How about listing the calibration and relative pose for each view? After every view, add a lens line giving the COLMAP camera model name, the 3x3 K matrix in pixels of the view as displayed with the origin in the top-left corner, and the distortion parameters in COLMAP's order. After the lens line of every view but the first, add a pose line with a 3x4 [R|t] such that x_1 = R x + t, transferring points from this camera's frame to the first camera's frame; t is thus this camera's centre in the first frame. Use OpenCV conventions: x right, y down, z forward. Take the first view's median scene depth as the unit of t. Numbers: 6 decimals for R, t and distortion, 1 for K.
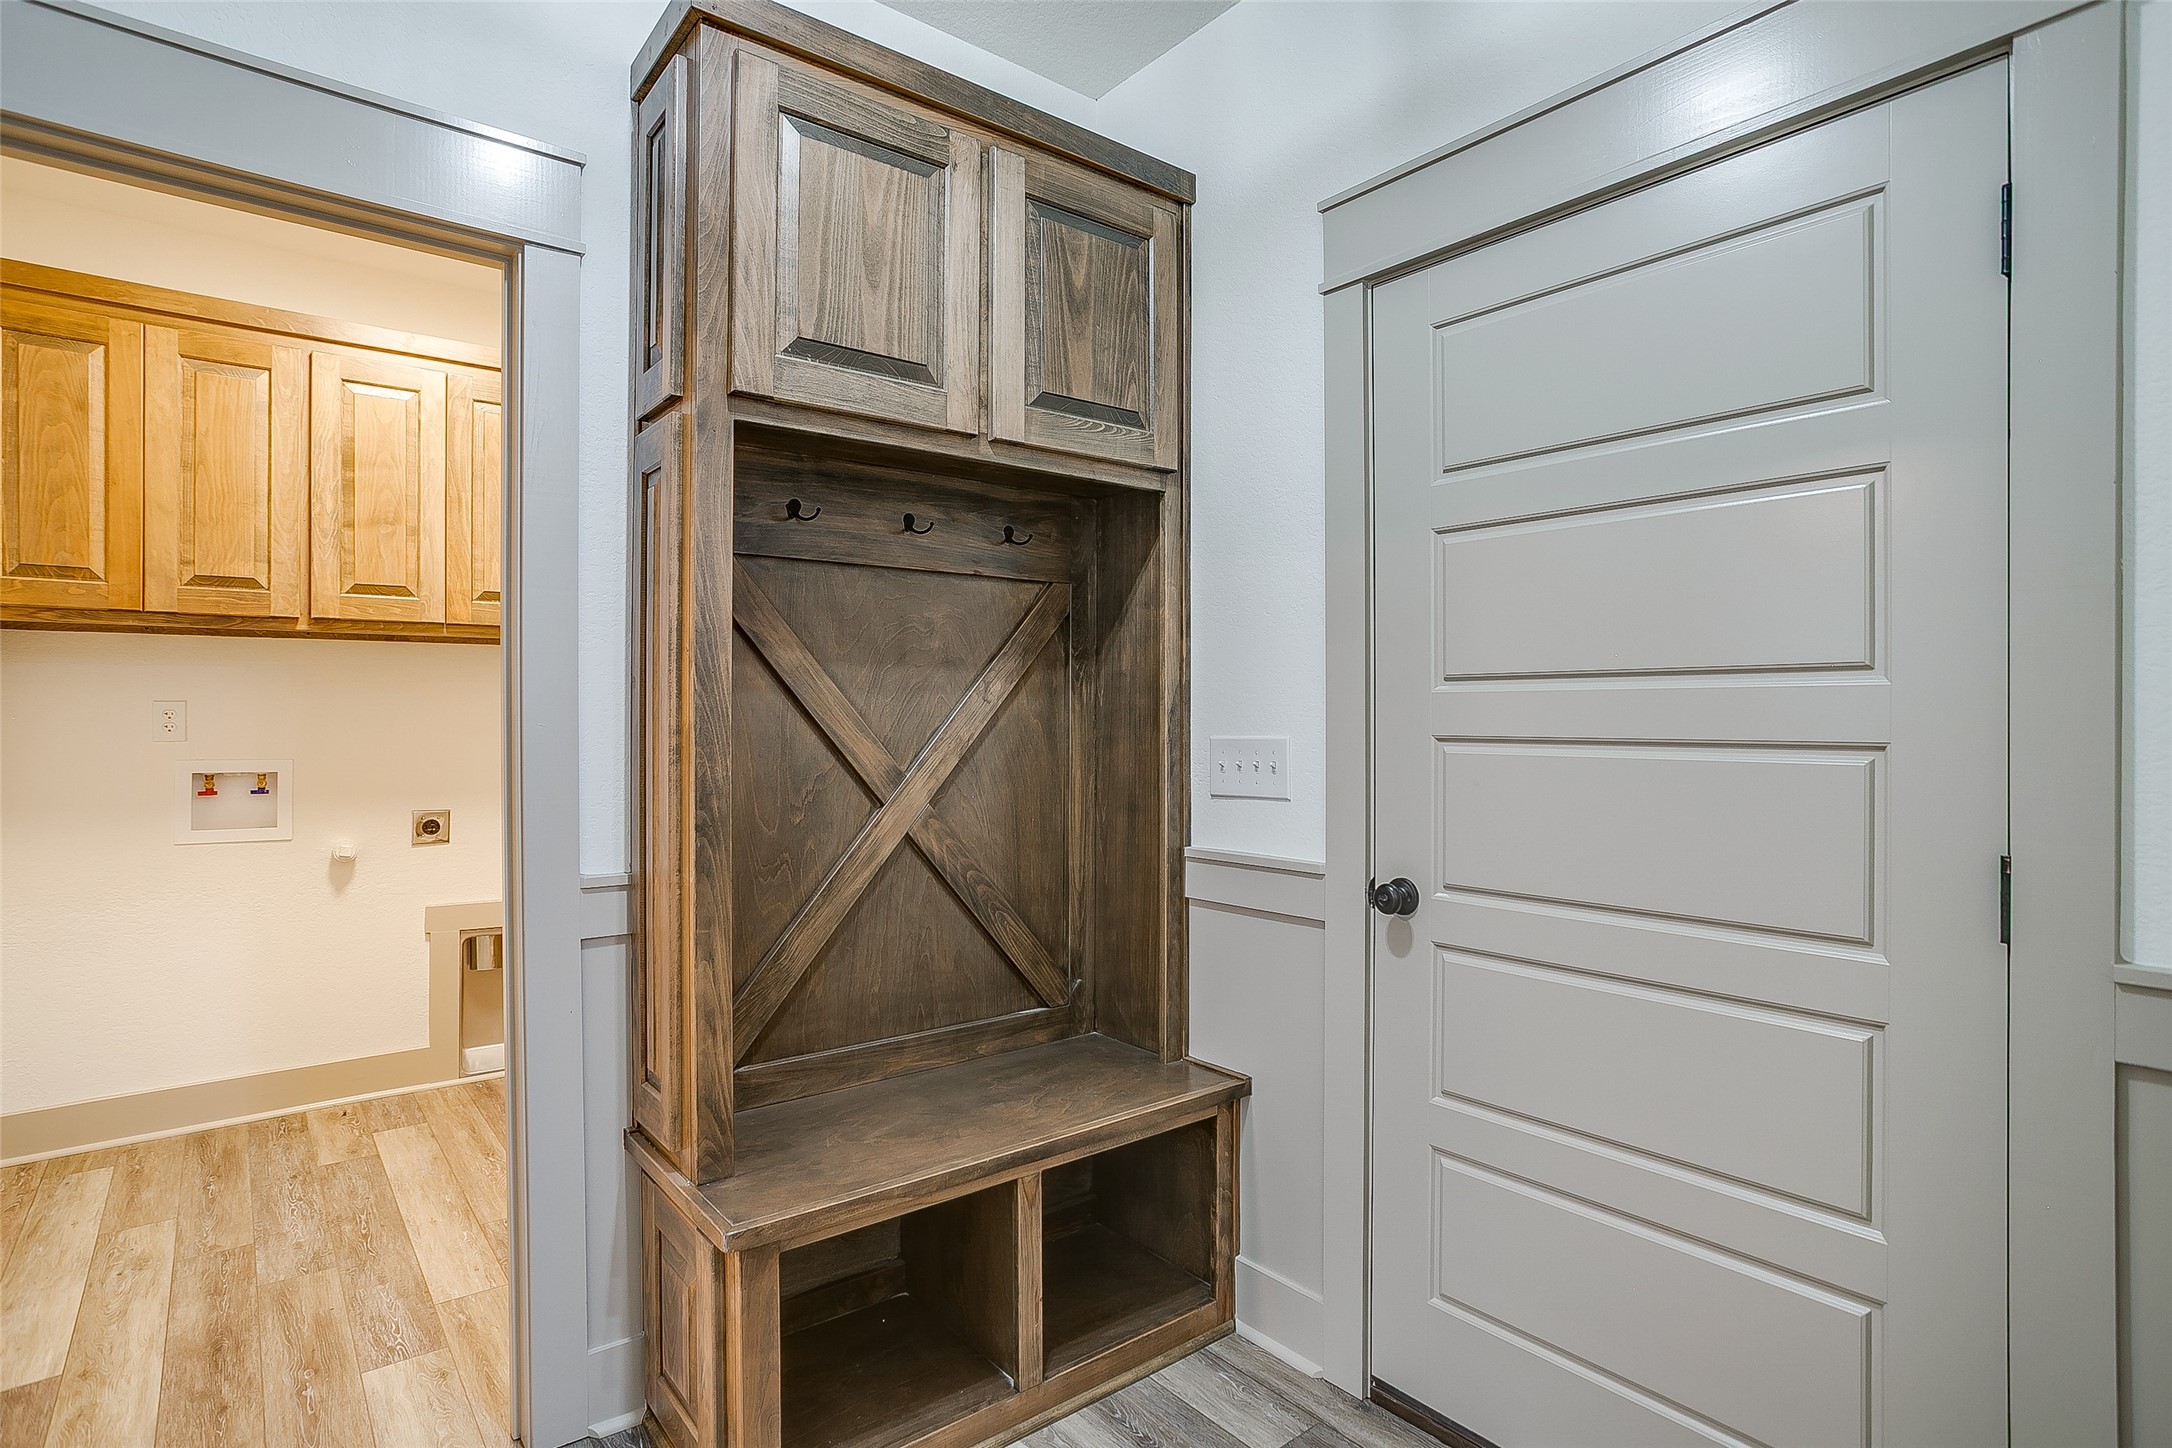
lens RADIAL K [[1271.2, 0, 1158.7], [0, 1271.2, 720.2], [0, 0, 1]] dist [-0.037593, 0.018788]
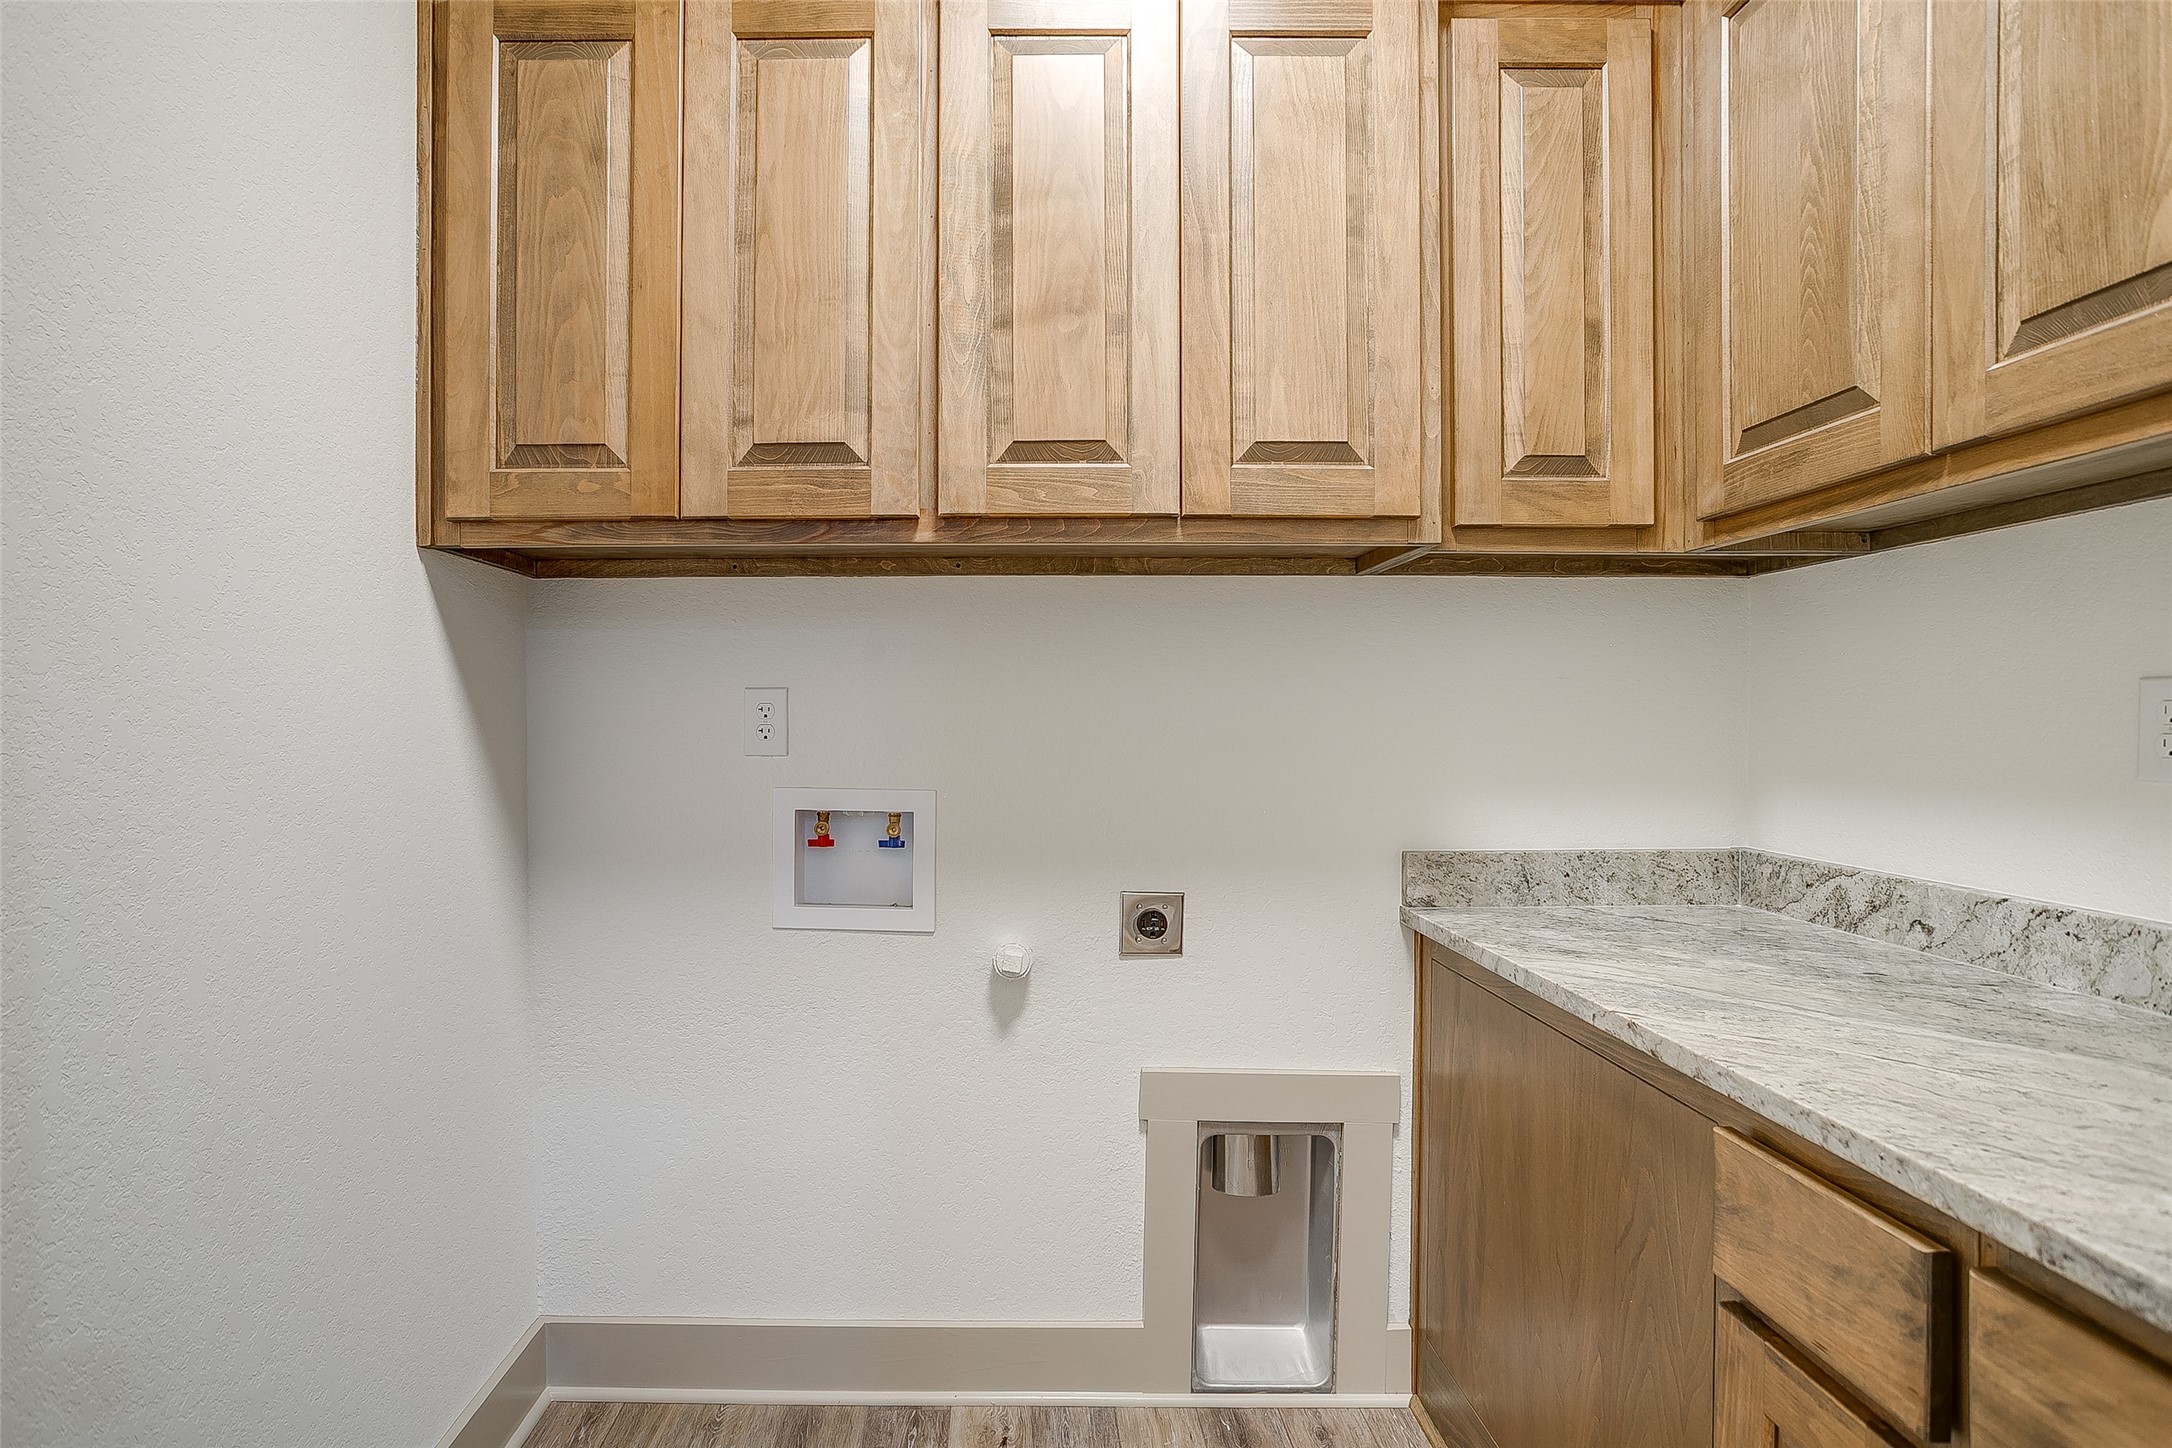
lens RADIAL K [[1105.6, 0, 1048.2], [0, 1105.6, 735.1], [0, 0, 1]] dist [-0.057341, 0.031235]
pose [[0.804576, 0.013299, -0.593701, -0.376493], [-0.006360, 0.999885, 0.013779, -0.000858], [0.593816, -0.007311, 0.804568, 0.667428]]
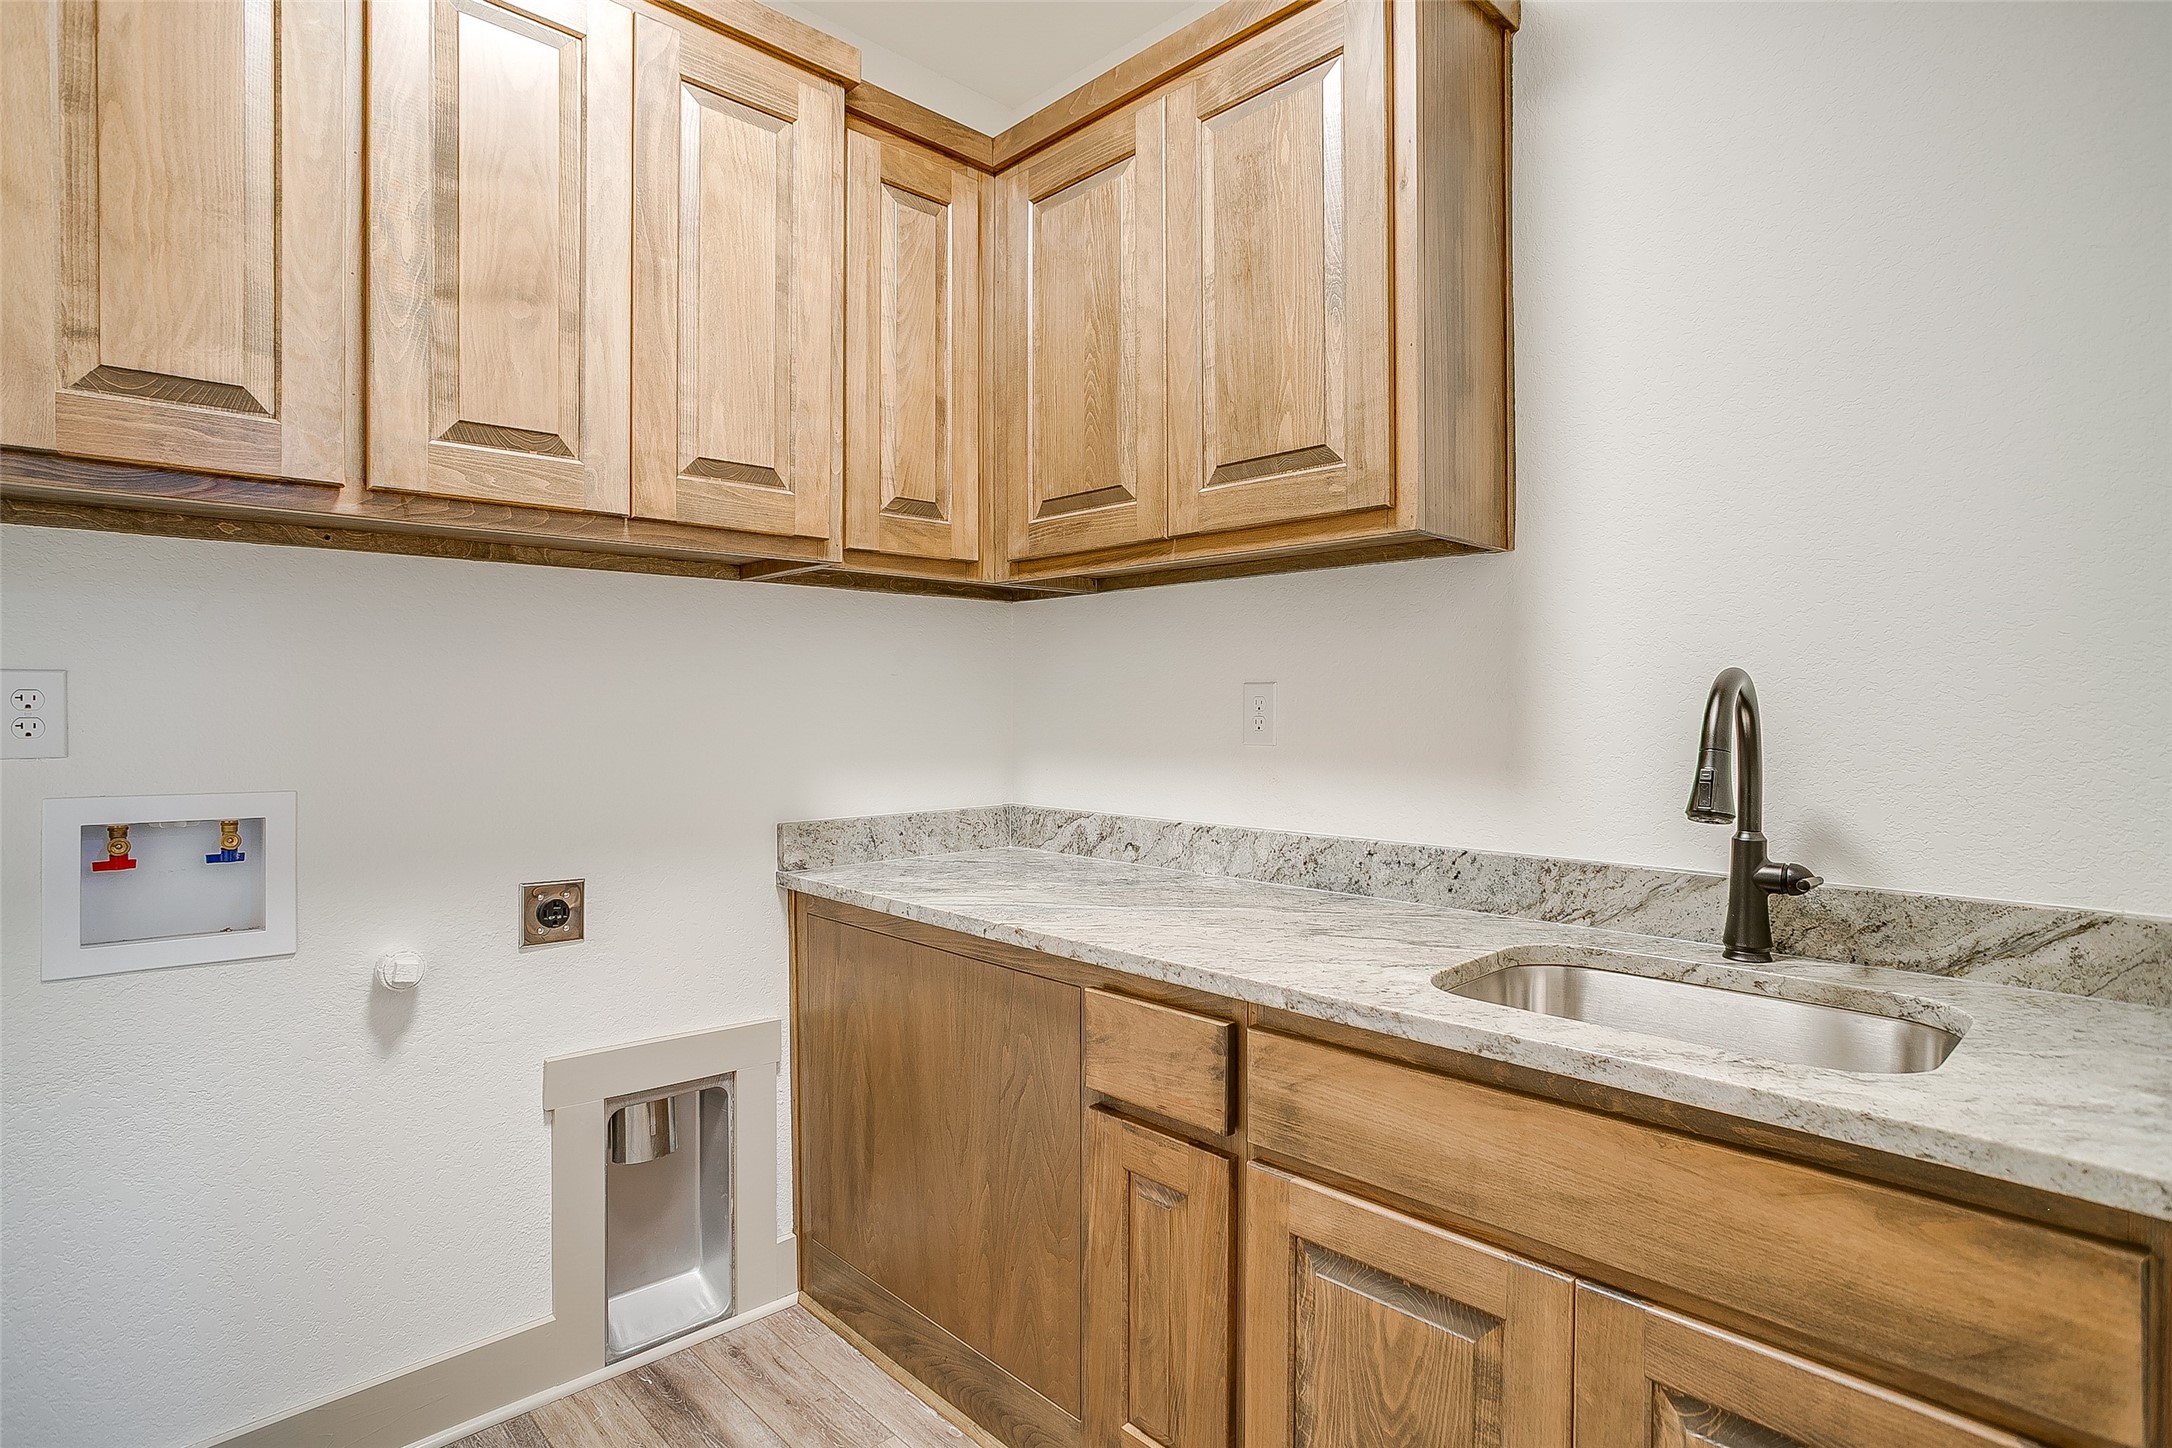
lens RADIAL K [[1105.6, 0, 1029.4], [0, 1105.6, 727.1], [0, 0, 1]] dist [-0.057341, 0.031235]
pose [[0.994511, 0.001242, 0.104622, -0.474183], [-0.002552, 0.999920, 0.012383, -0.000177], [-0.104598, -0.012582, 0.994435, 0.577928]]
